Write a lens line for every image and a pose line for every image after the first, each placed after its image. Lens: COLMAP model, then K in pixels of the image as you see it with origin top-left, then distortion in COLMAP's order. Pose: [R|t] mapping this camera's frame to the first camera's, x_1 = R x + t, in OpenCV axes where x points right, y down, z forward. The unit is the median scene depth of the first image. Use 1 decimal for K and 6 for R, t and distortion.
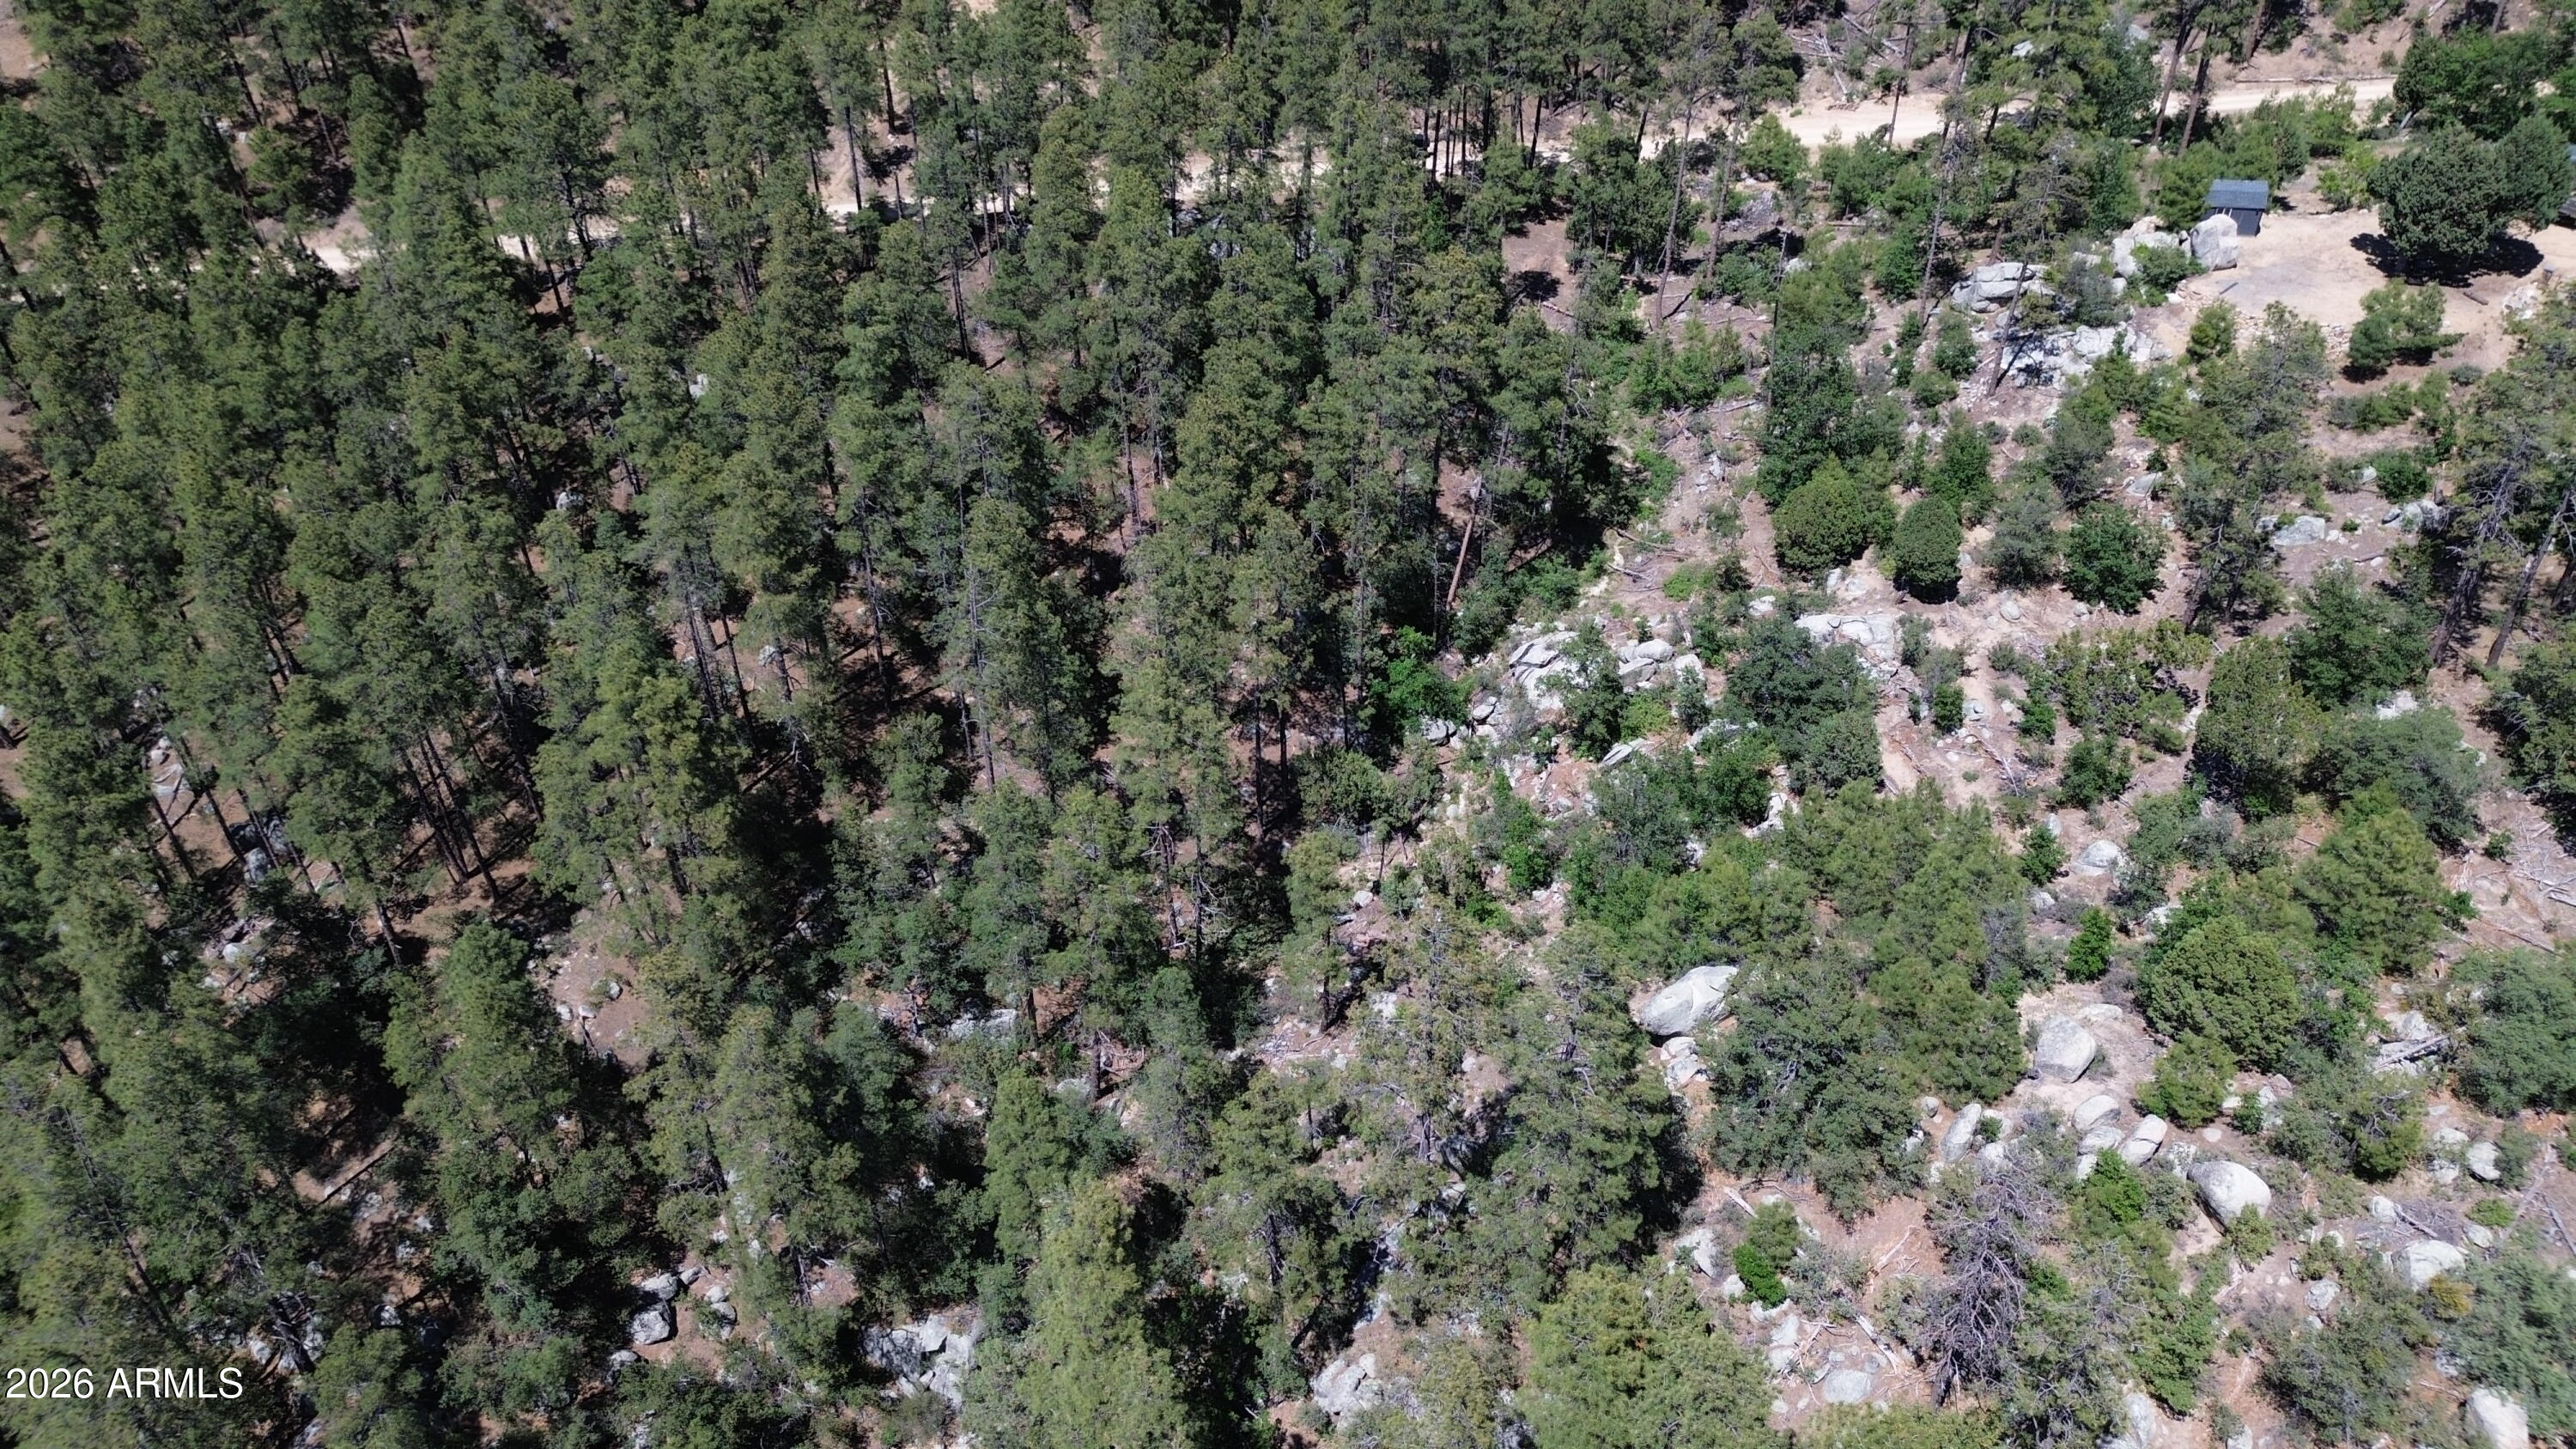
lens RADIAL K [[1856.7, 0, 1288.0], [0, 1856.7, 724.5], [0, 0, 1]] dist [0.086546, -0.100527]
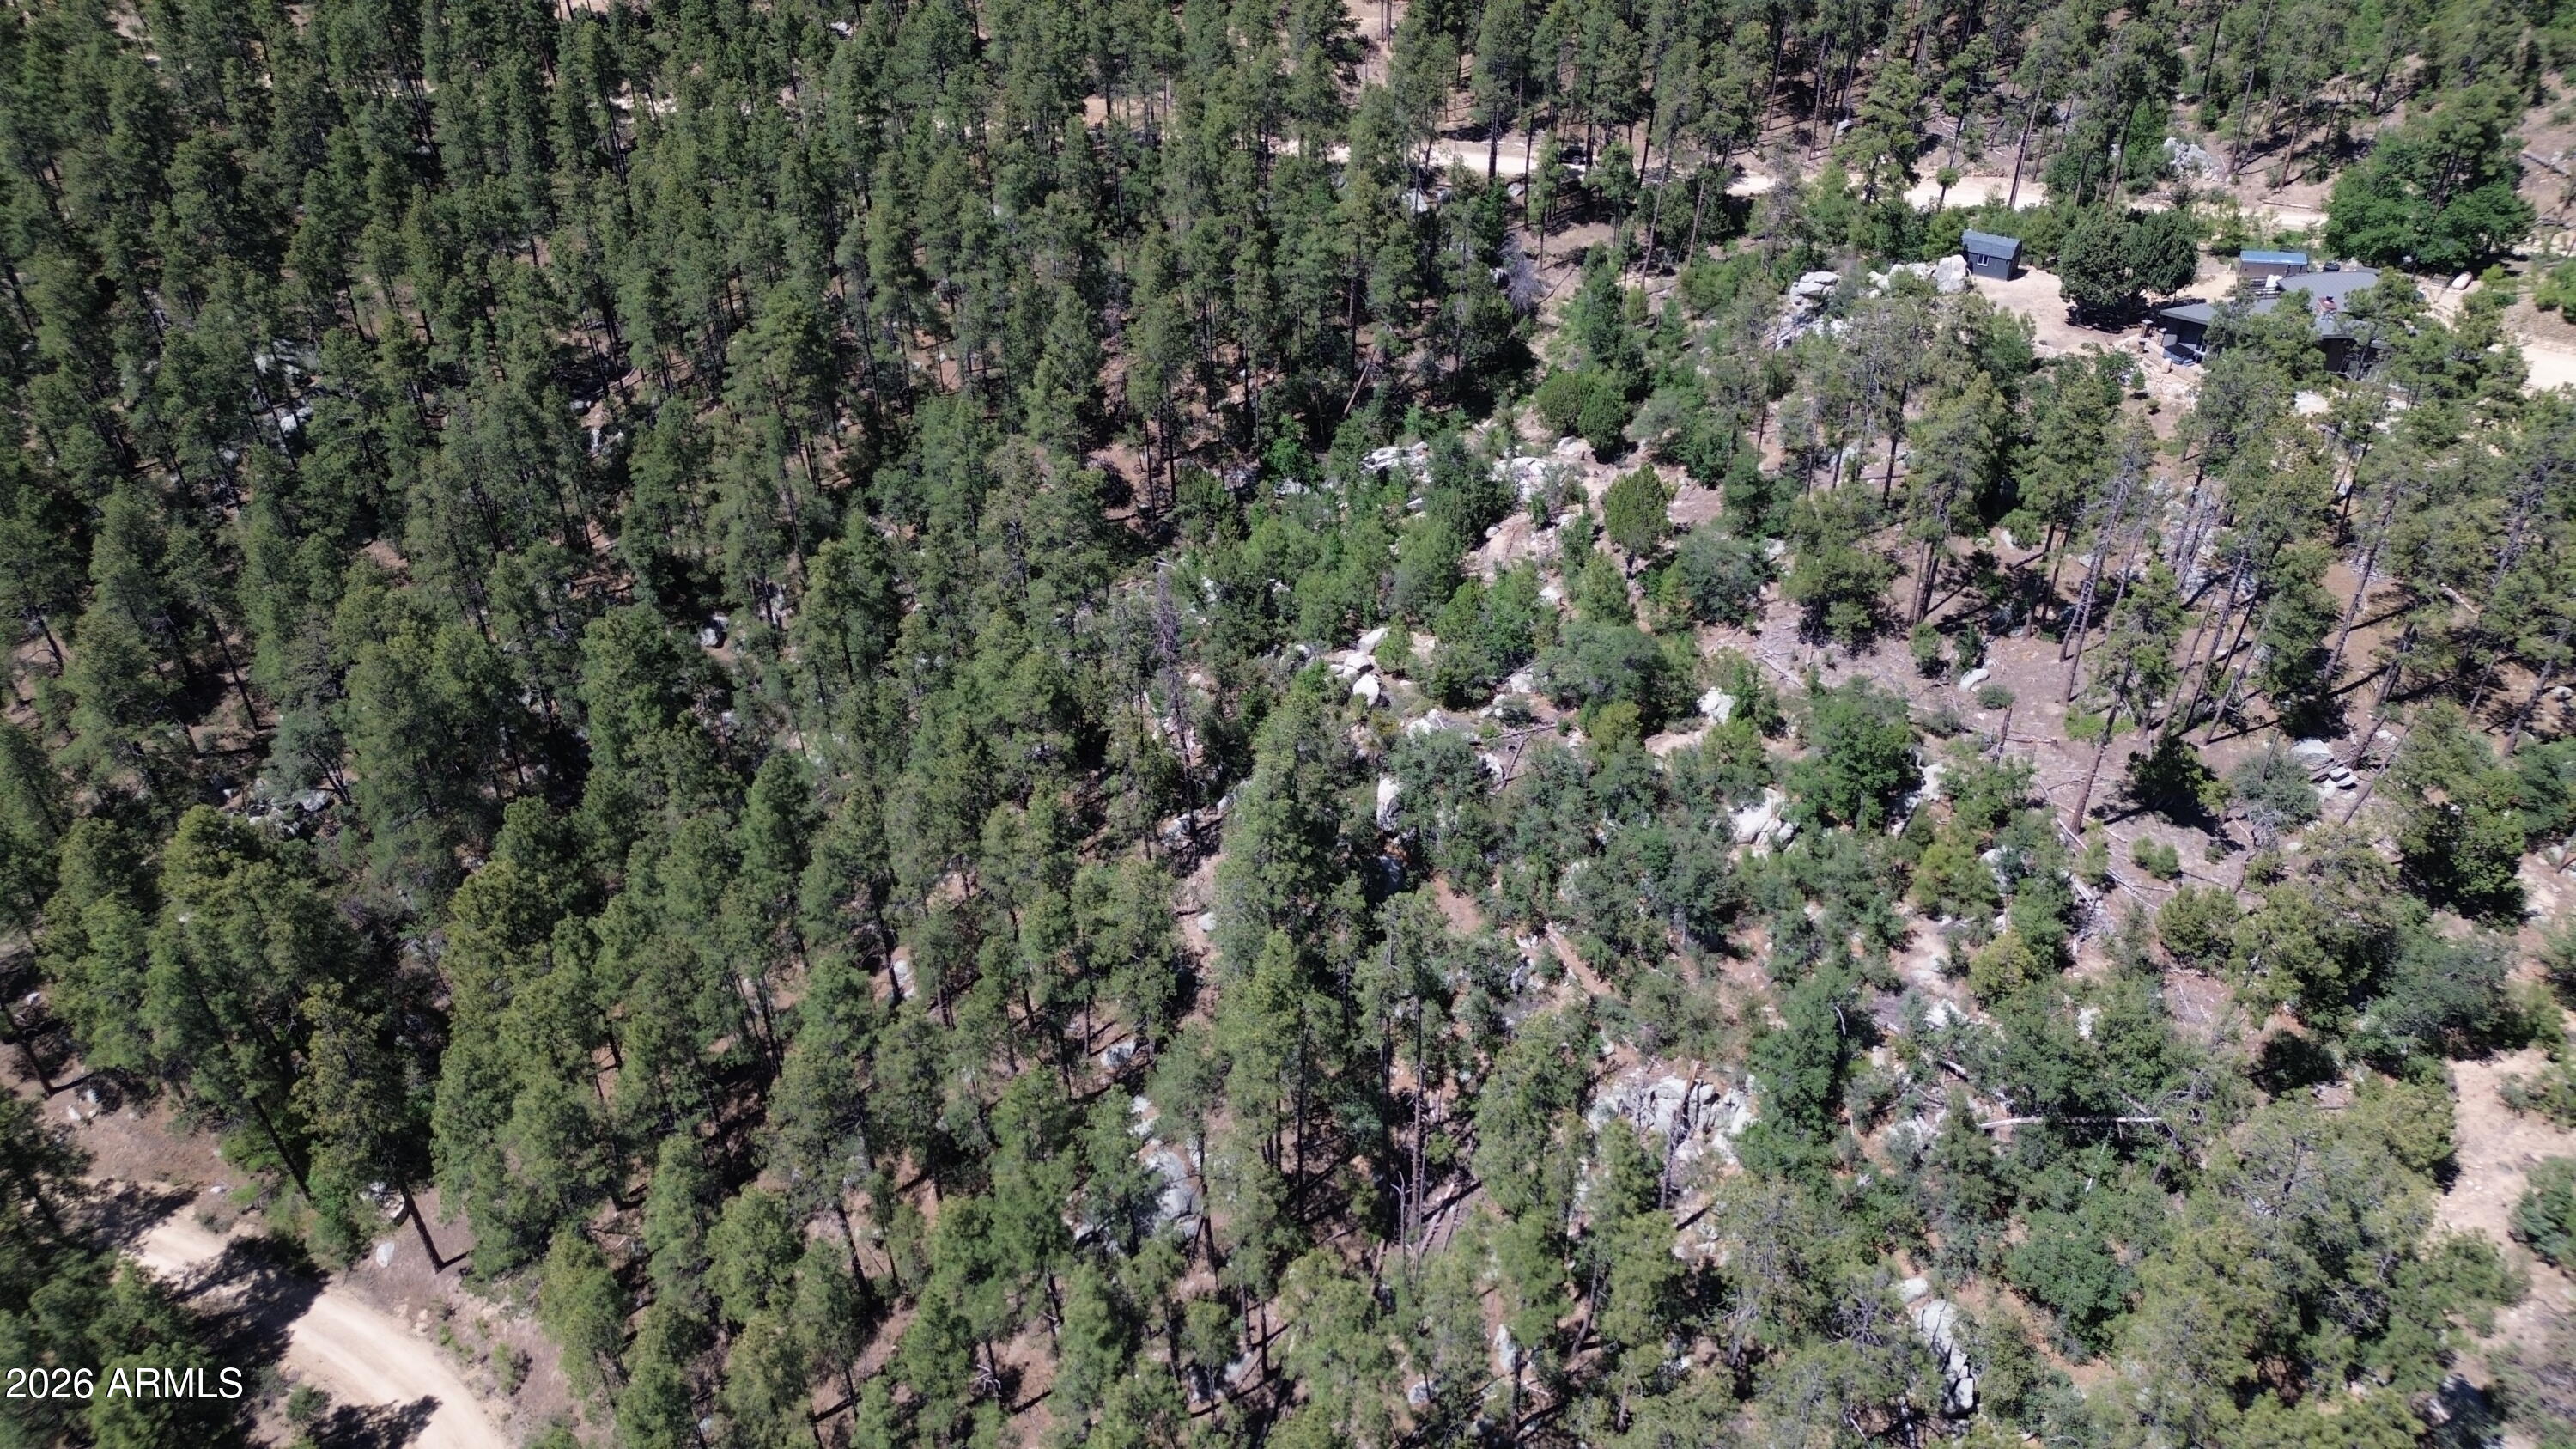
lens RADIAL K [[1814.7, 0, 1288.0], [0, 1814.7, 724.5], [0, 0, 1]] dist [0.084691, -0.090262]
pose [[0.904423, 0.250080, -0.345658, 0.629757], [-0.259505, 0.965544, 0.019559, 0.158110], [0.338639, 0.072010, 0.938157, -0.379448]]
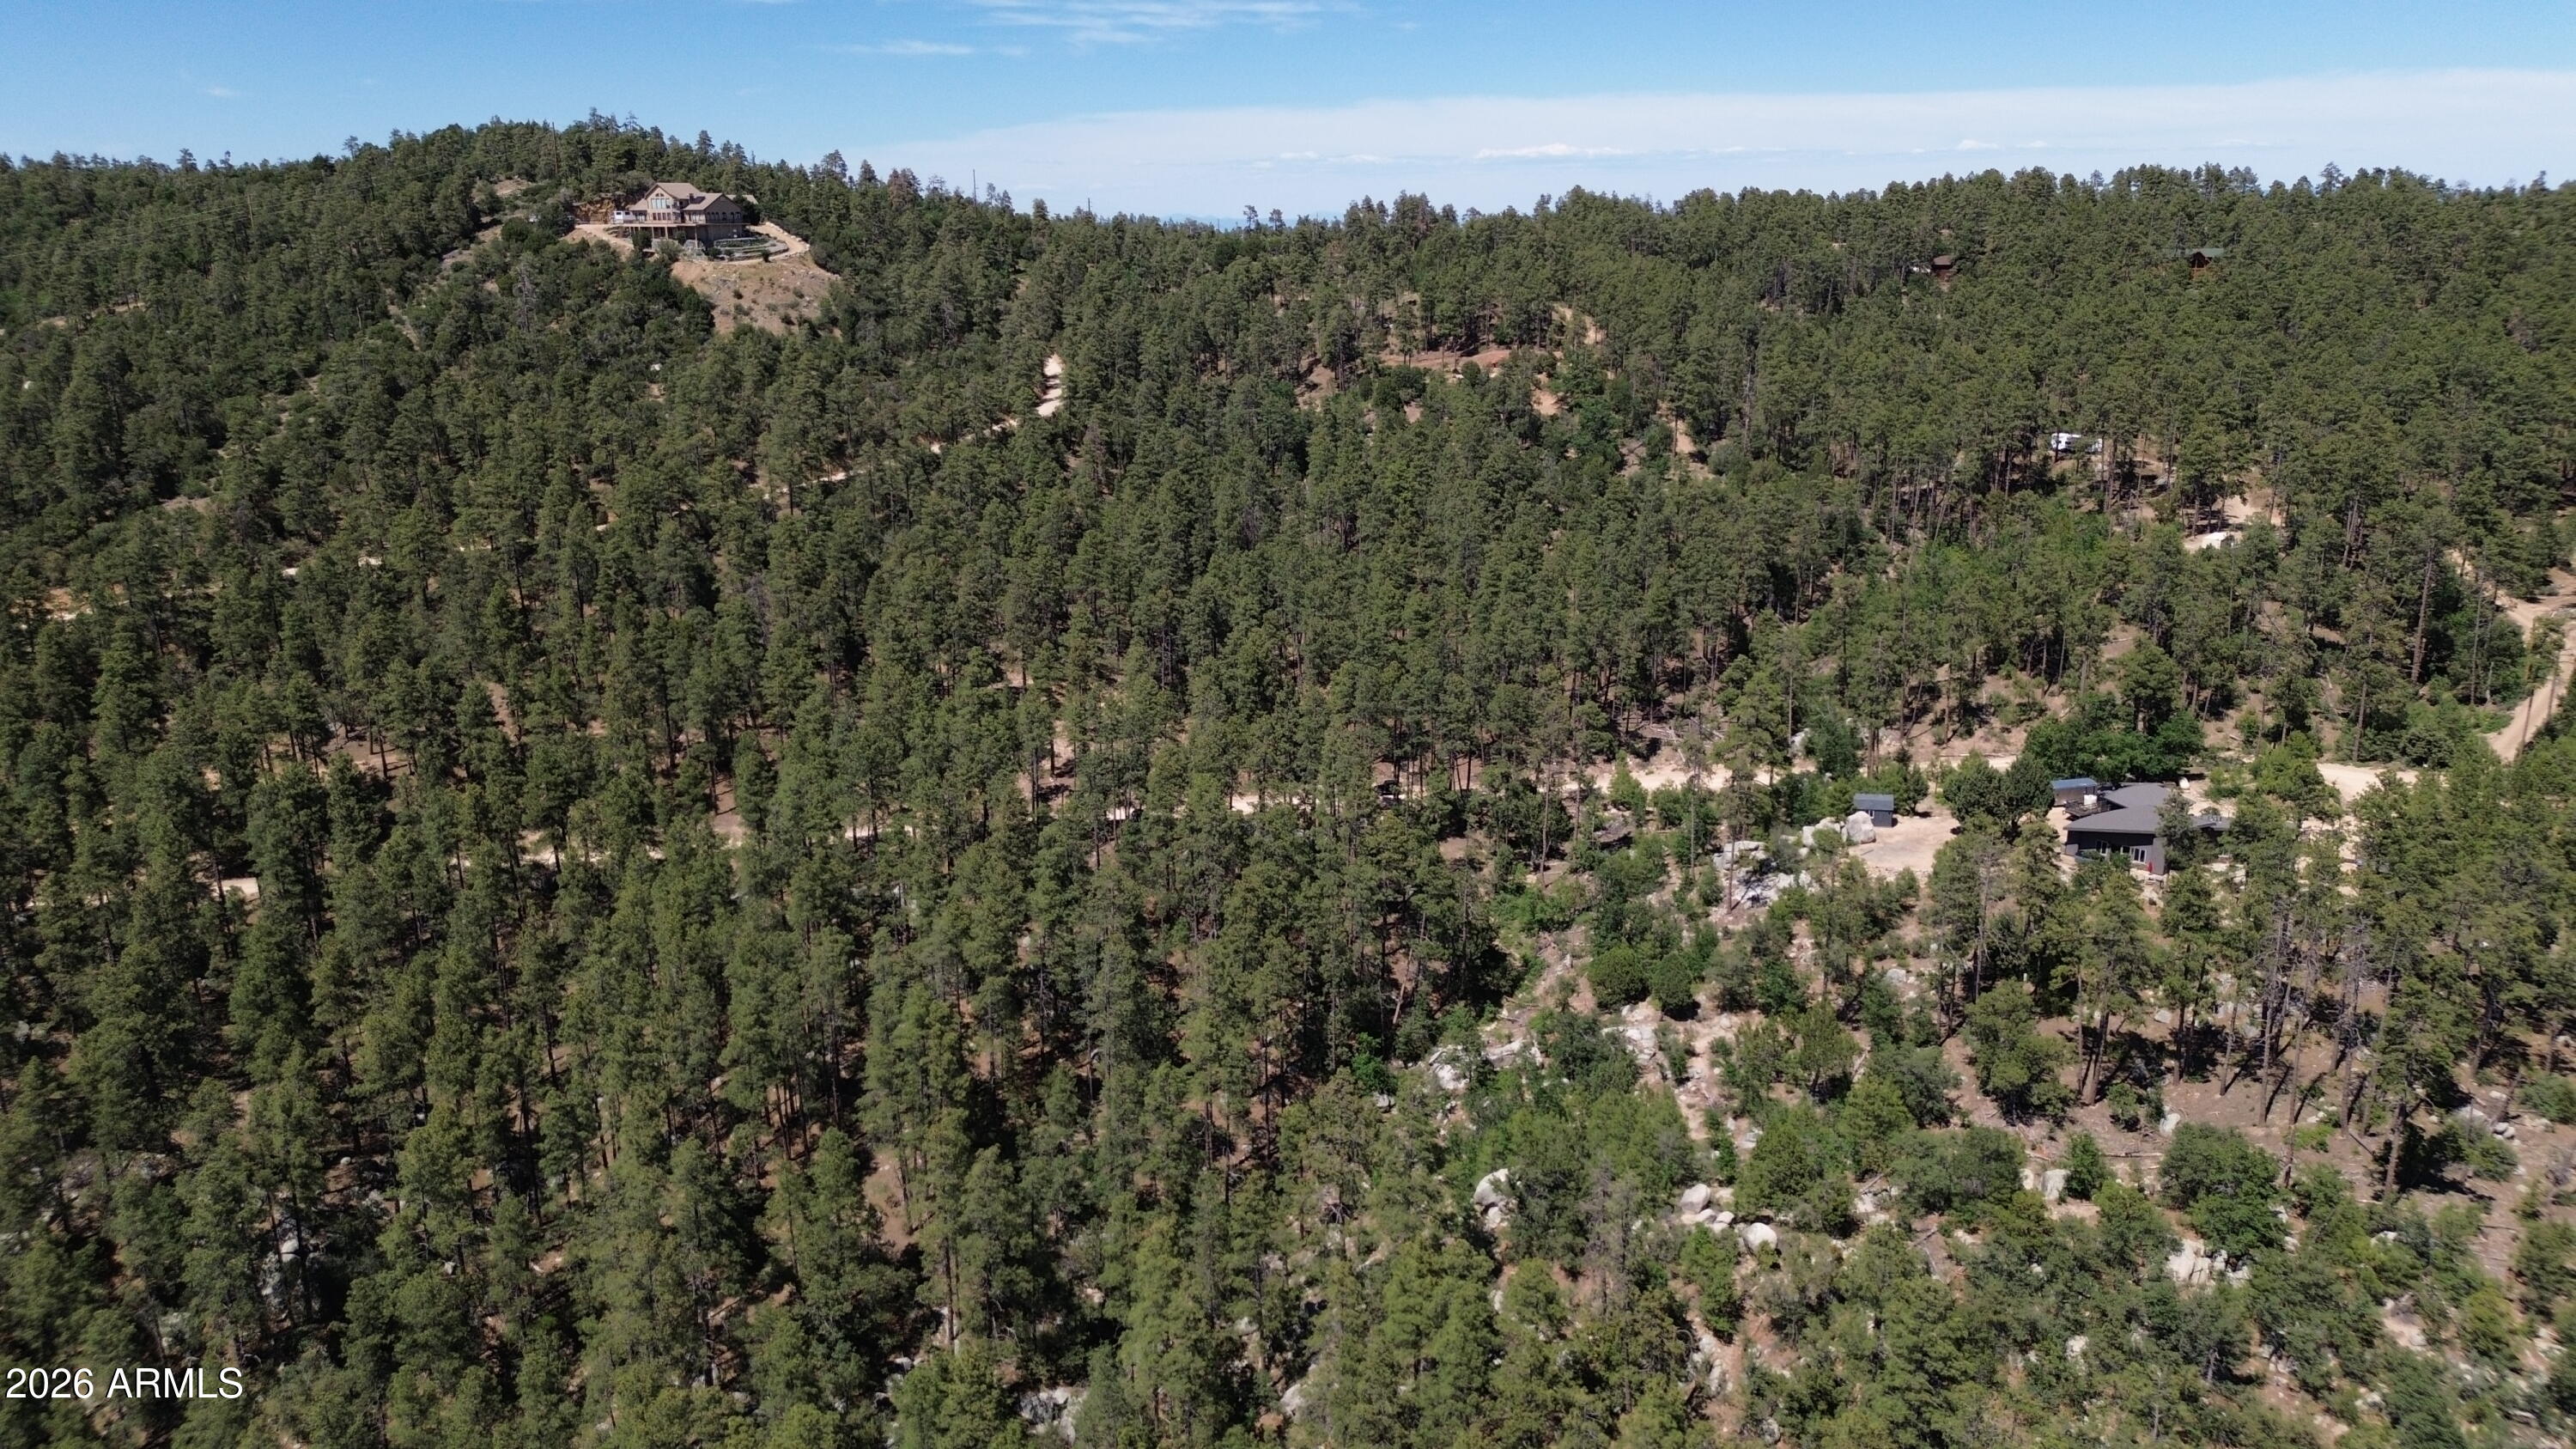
lens RADIAL K [[1814.7, 0, 1288.0], [0, 1814.7, 724.5], [0, 0, 1]] dist [0.084691, -0.090262]
pose [[0.999316, 0.005560, -0.036563, 0.053006], [-0.018835, 0.927317, -0.373801, 0.282155], [0.031827, 0.374234, 0.926788, -0.557840]]
